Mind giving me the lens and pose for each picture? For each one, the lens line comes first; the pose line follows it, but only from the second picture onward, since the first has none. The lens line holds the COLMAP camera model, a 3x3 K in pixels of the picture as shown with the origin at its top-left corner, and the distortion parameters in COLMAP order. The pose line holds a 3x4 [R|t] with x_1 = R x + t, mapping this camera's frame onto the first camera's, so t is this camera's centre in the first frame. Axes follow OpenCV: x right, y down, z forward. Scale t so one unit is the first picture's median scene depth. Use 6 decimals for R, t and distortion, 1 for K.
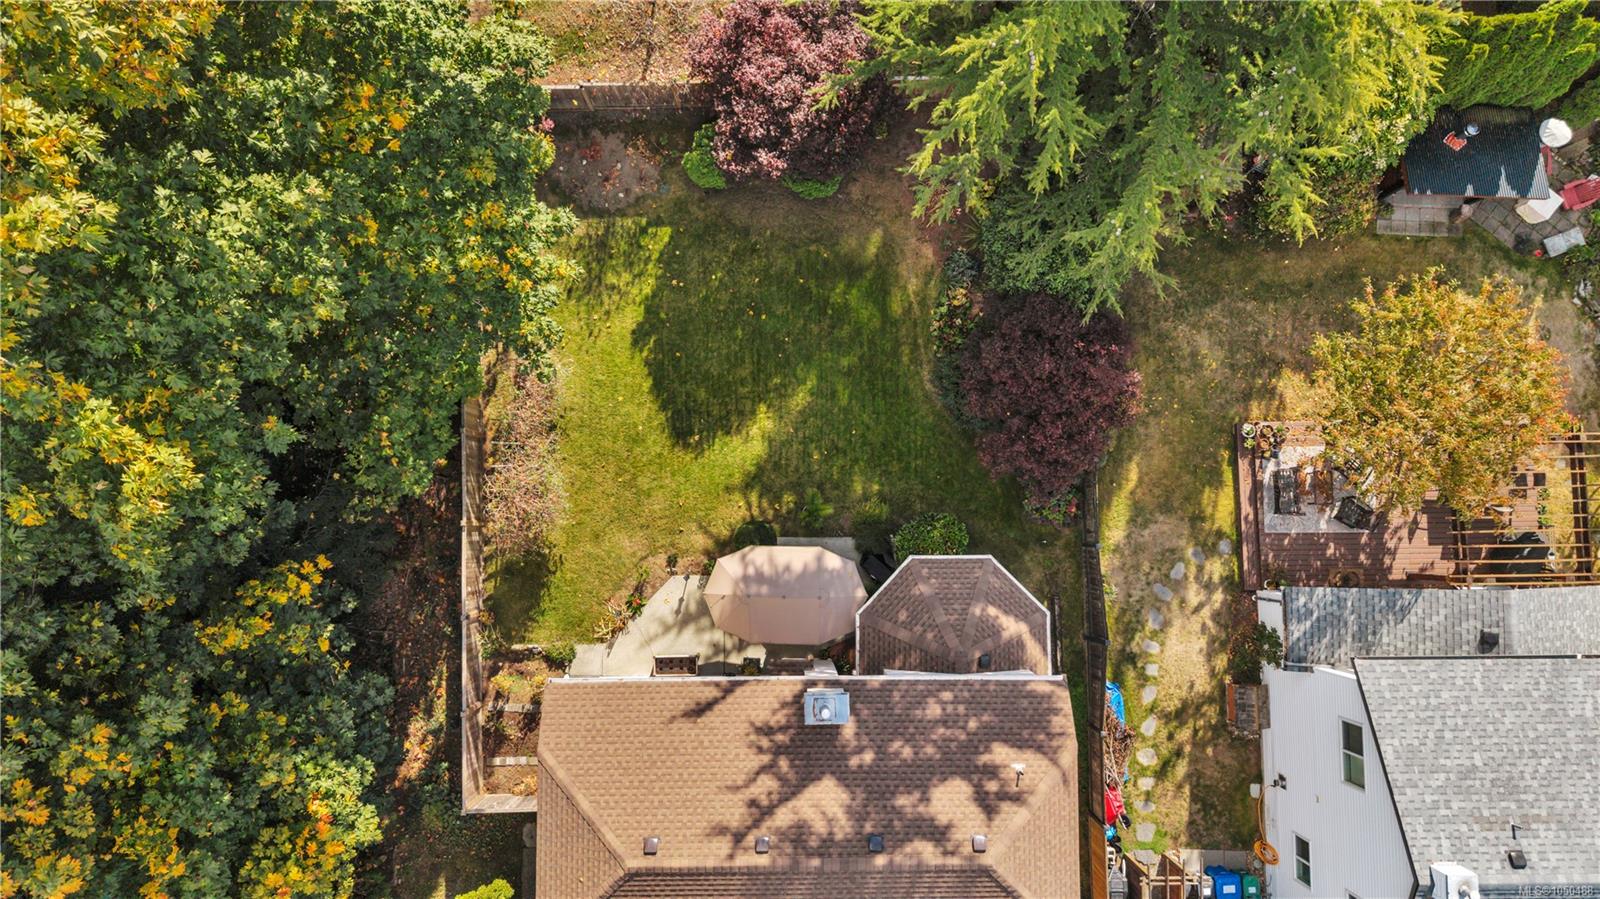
lens RADIAL K [[1161.5, 0, 828.7], [0, 1161.5, 446.8], [0, 0, 1]] dist [0.051243, -0.000323]
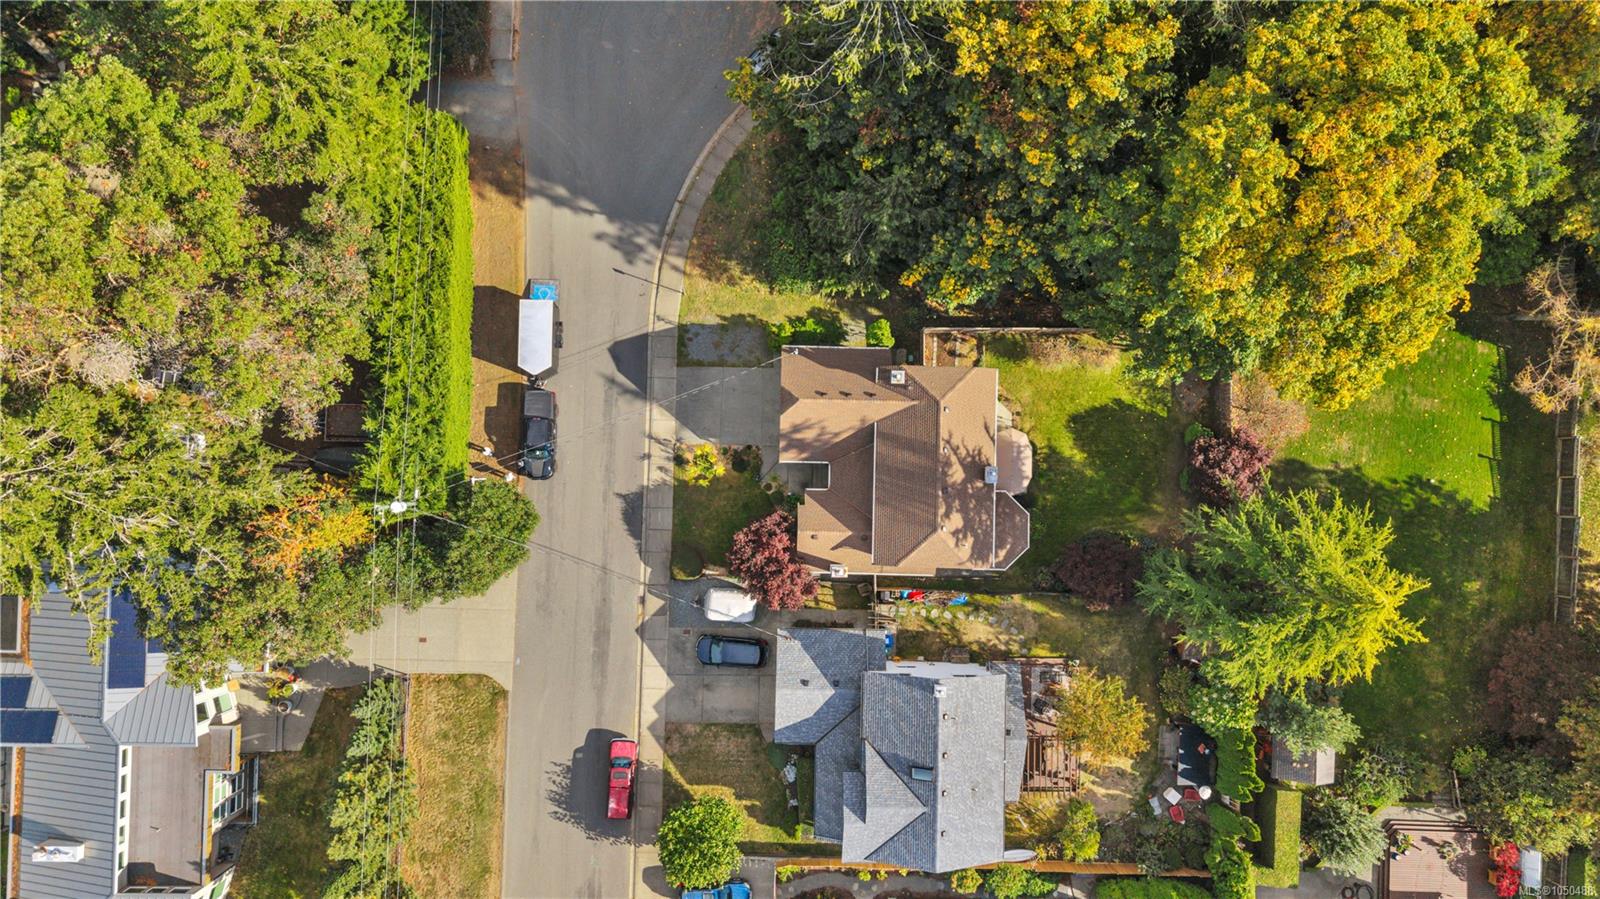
lens RADIAL K [[1065.6, 0, 800.0], [0, 1065.6, 449.5], [0, 0, 1]] dist [0.010057, -0.003799]
pose [[-0.030497, 0.997823, -0.058477, 0.075882], [-0.995679, -0.025194, 0.089377, 0.353427], [0.087709, 0.060950, 0.994280, -1.185099]]
